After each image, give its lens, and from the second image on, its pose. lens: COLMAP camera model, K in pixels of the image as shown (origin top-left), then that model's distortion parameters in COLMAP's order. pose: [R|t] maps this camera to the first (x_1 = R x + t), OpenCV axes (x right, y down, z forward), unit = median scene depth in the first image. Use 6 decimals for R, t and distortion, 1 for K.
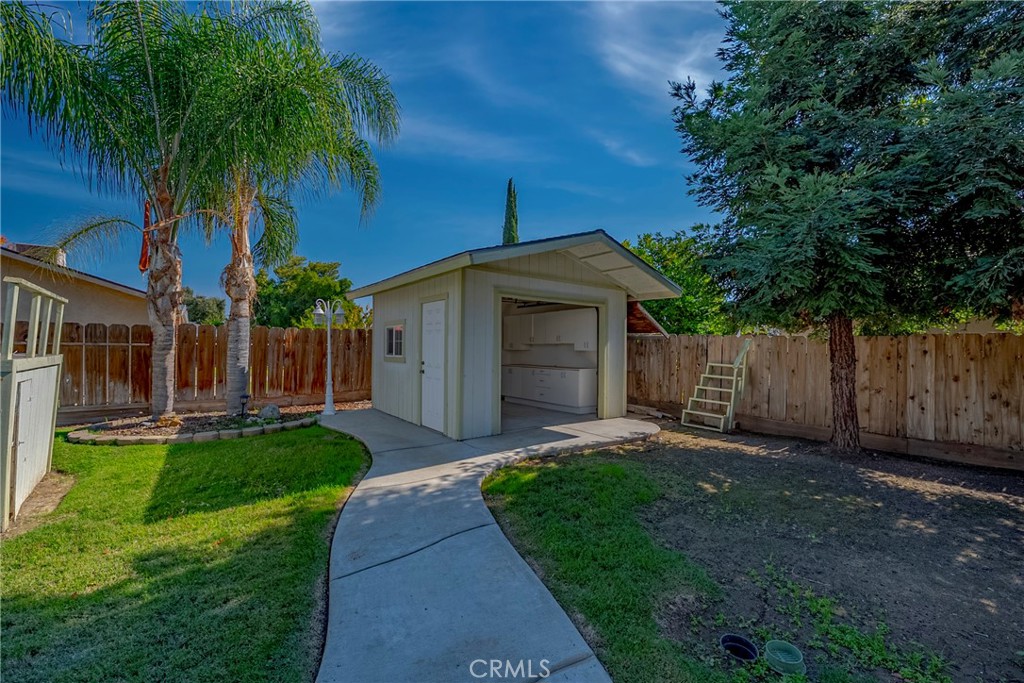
lens RADIAL K [[413.4, 0, 512.9], [0, 413.4, 340.3], [0, 0, 1]] dist [-0.012071, 0.000611]
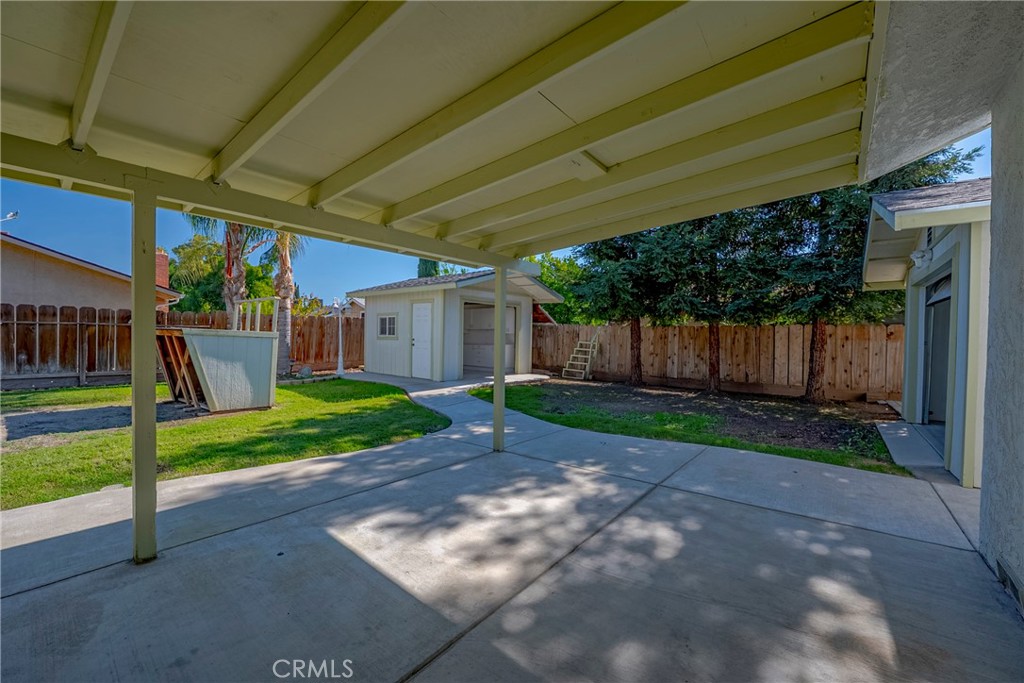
lens RADIAL K [[413.4, 0, 514.4], [0, 413.4, 342.1], [0, 0, 1]] dist [-0.012071, 0.000611]
pose [[0.974561, 0.004157, 0.224084, -0.170951], [-0.012239, 0.999323, 0.034688, 0.002340], [-0.223788, -0.036548, 0.973952, -0.622801]]
